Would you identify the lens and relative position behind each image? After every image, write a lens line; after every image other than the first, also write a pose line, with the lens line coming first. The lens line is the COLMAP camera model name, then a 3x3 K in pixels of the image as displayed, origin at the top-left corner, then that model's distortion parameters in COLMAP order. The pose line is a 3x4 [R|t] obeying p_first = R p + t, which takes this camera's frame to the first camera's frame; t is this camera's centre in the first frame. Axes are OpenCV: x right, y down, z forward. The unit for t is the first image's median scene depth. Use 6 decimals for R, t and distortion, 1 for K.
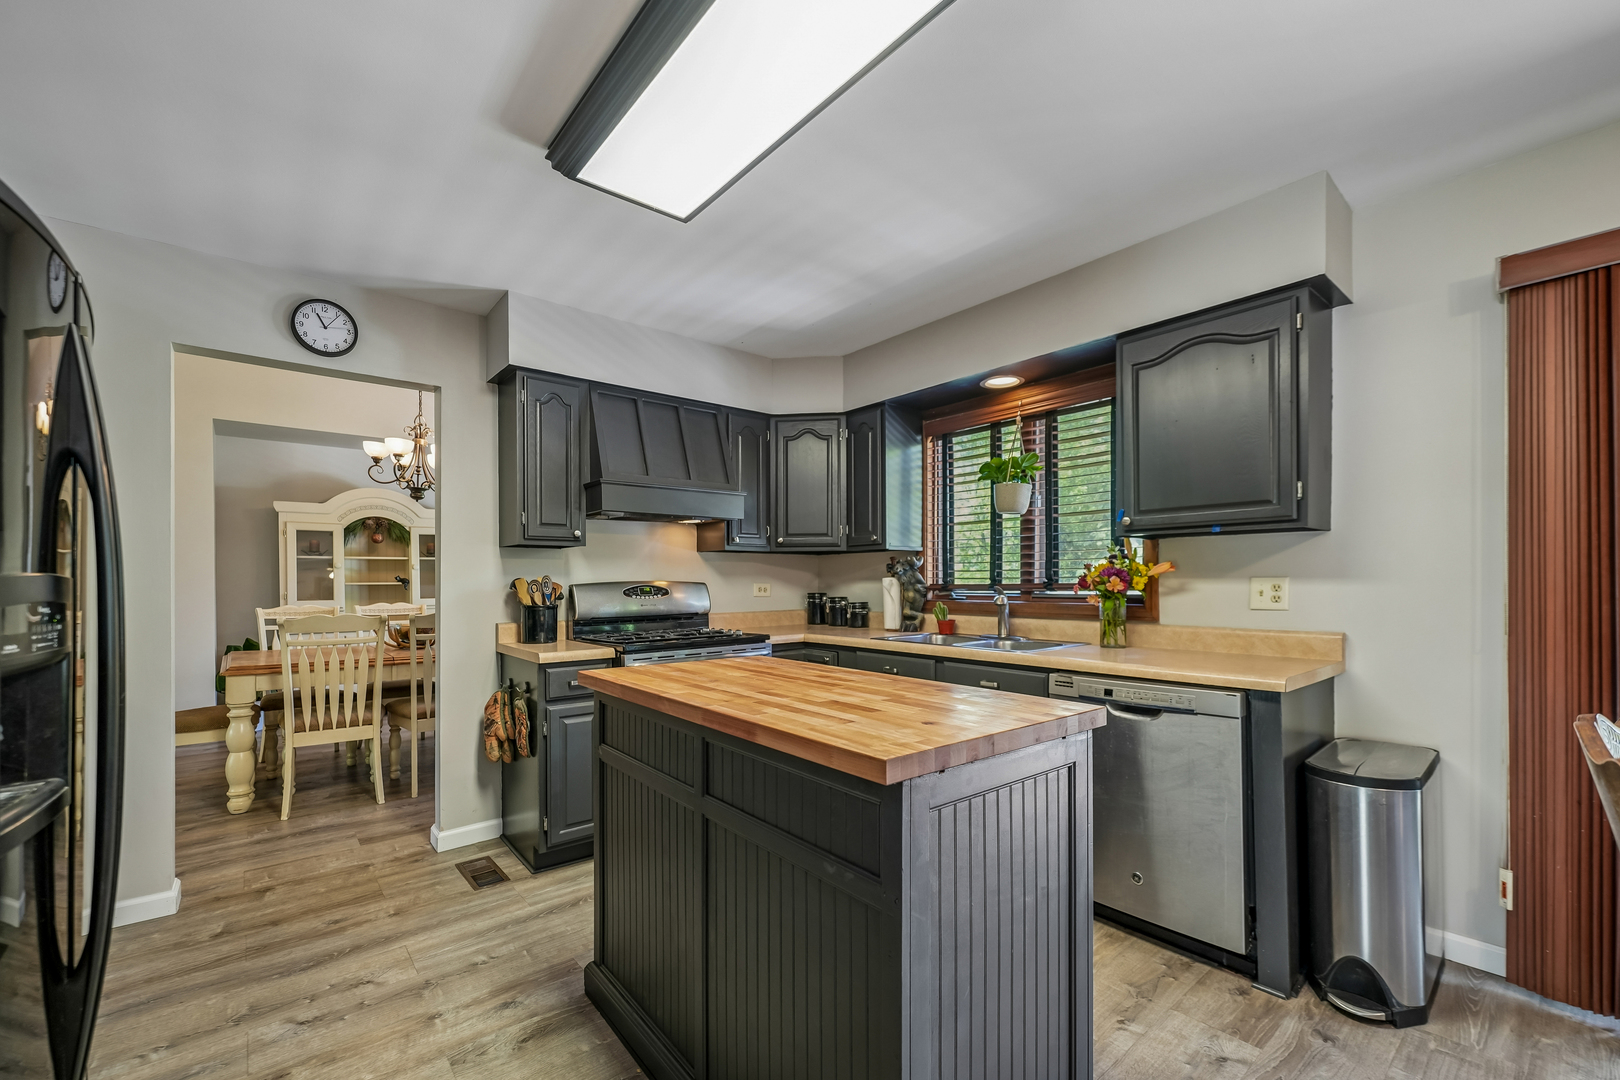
lens RADIAL K [[671.1, 0, 802.9], [0, 671.1, 584.8], [0, 0, 1]] dist [0.001052, 0.000022]
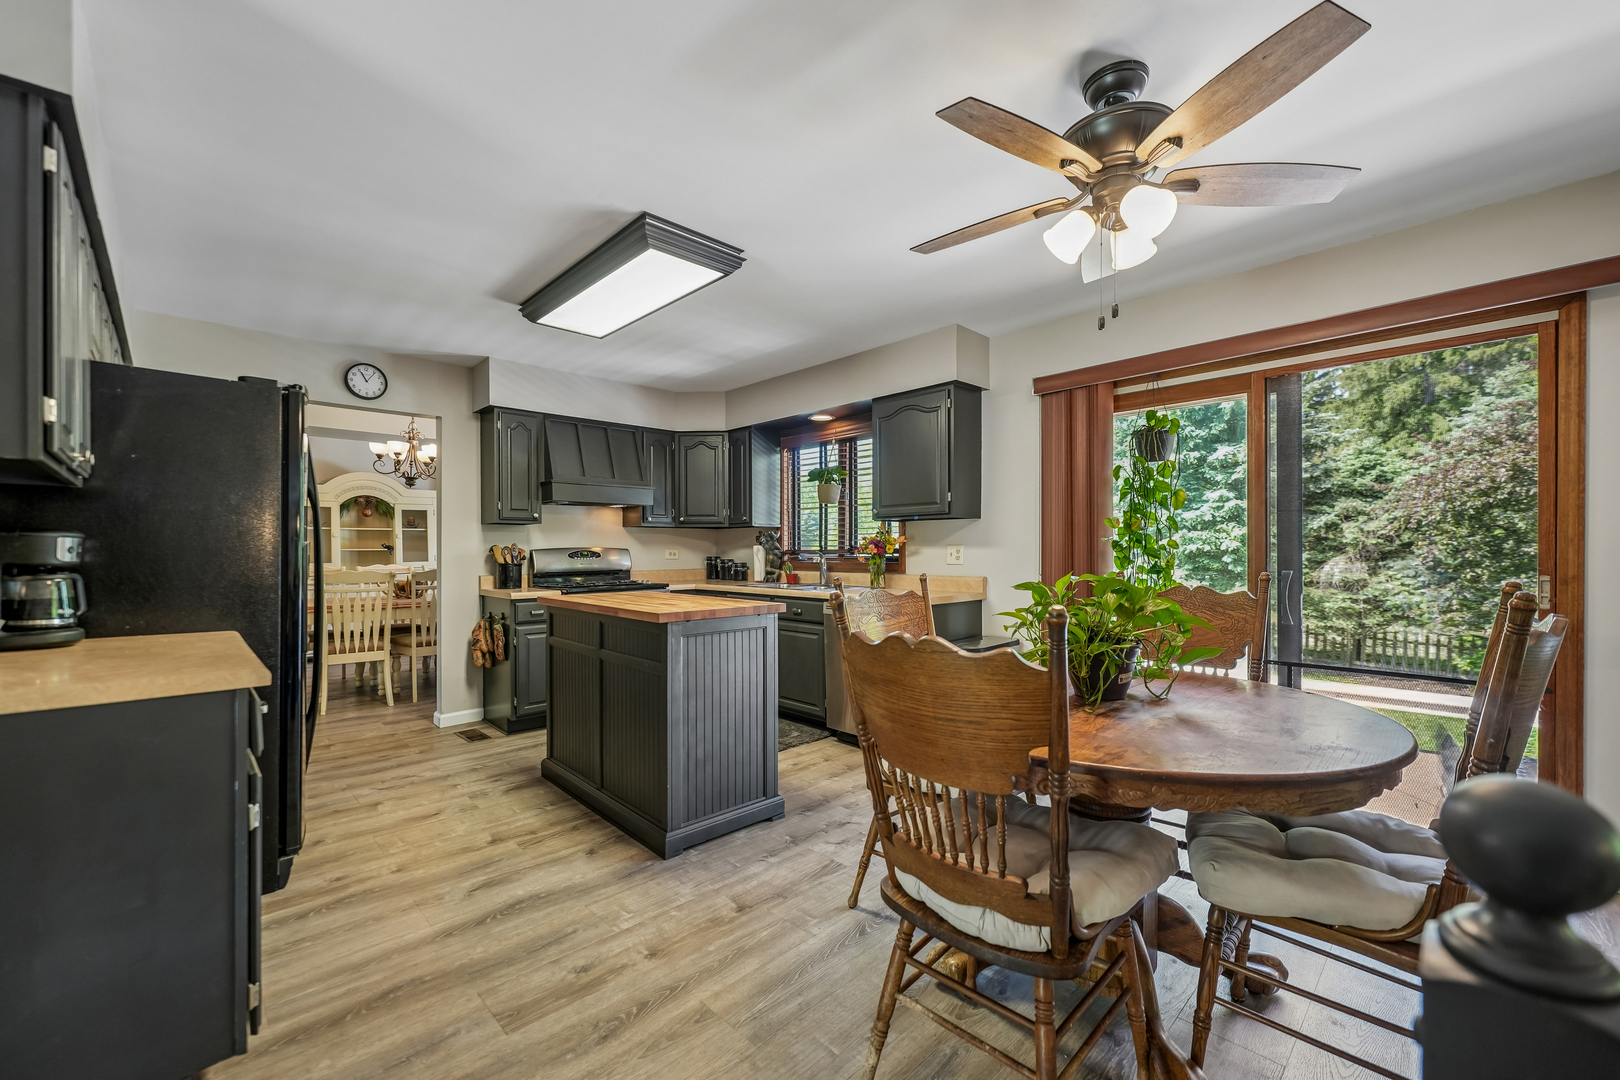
lens RADIAL K [[651.2, 0, 813.0], [0, 651.2, 556.3], [0, 0, 1]] dist [0.000099, -0.000038]
pose [[0.996633, 0.000777, 0.081988, 0.144105], [-0.001130, 0.999990, 0.004254, 0.007031], [-0.081984, -0.004332, 0.996624, -0.446633]]
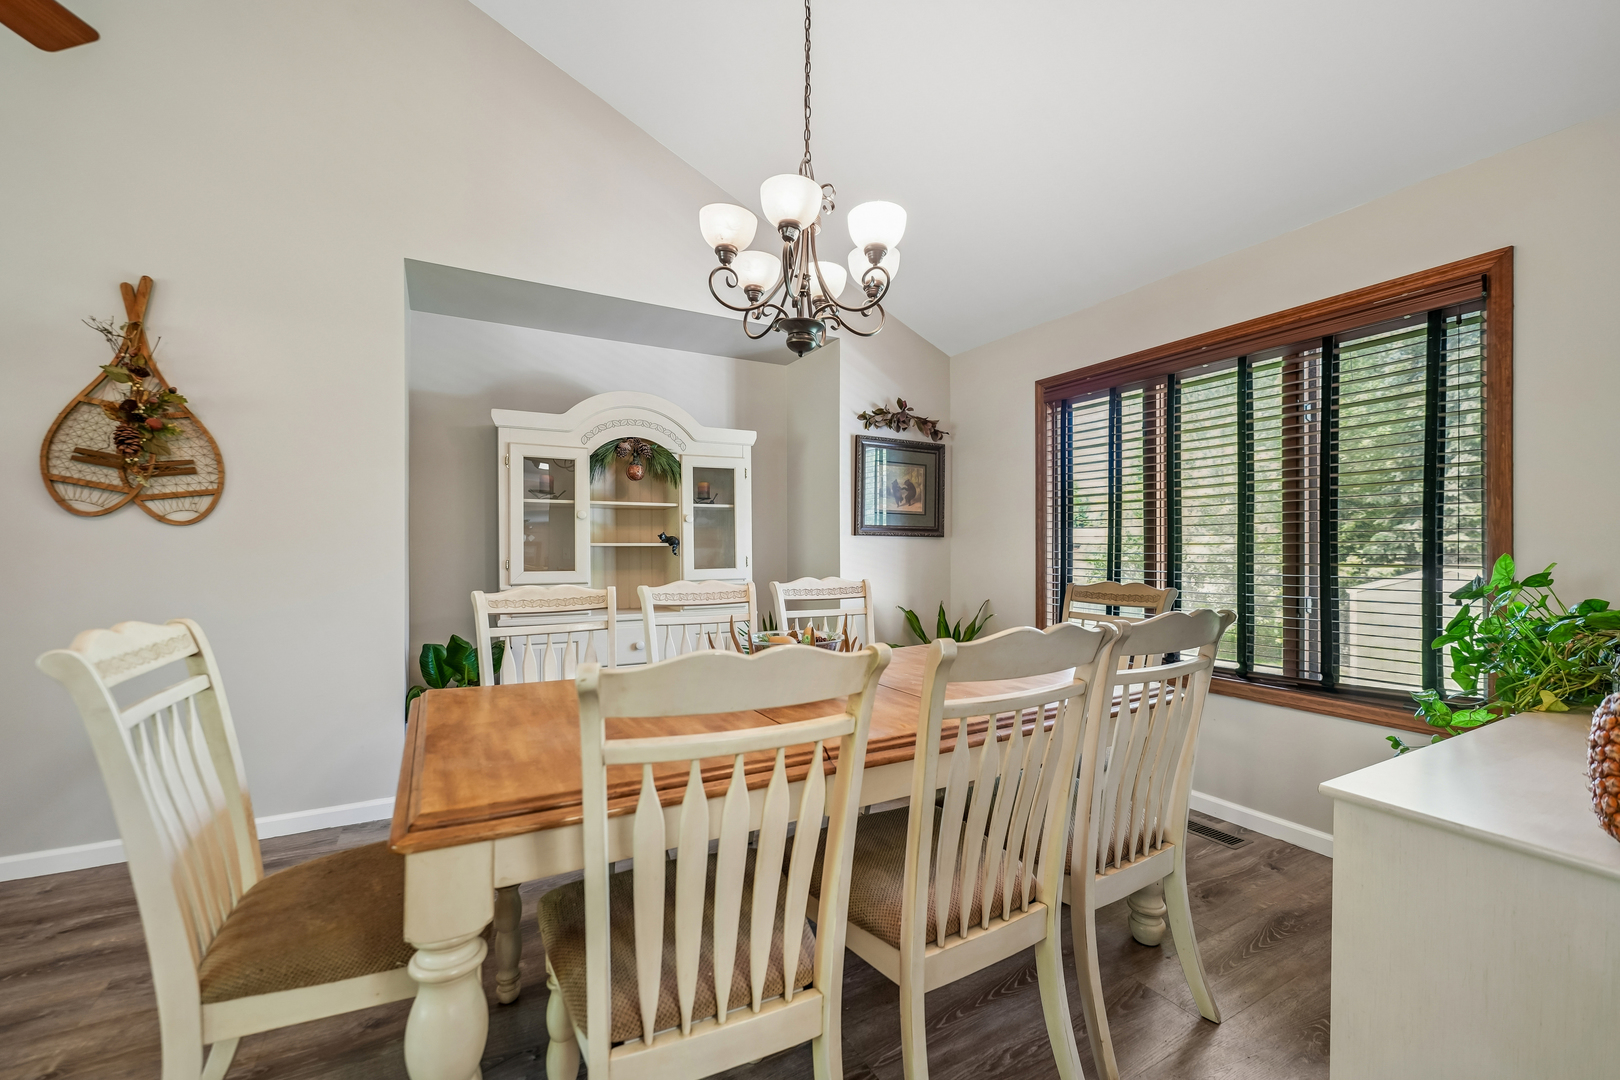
lens RADIAL K [[658.1, 0, 810.0], [0, 658.1, 540.0], [0, 0, 1]] dist [-0.000254, -0.000008]
pose [[0.983552, 0.000067, -0.180627, -0.627466], [-0.002934, 0.999874, -0.015605, 0.004810], [0.180603, 0.015878, 0.983428, 0.737770]]
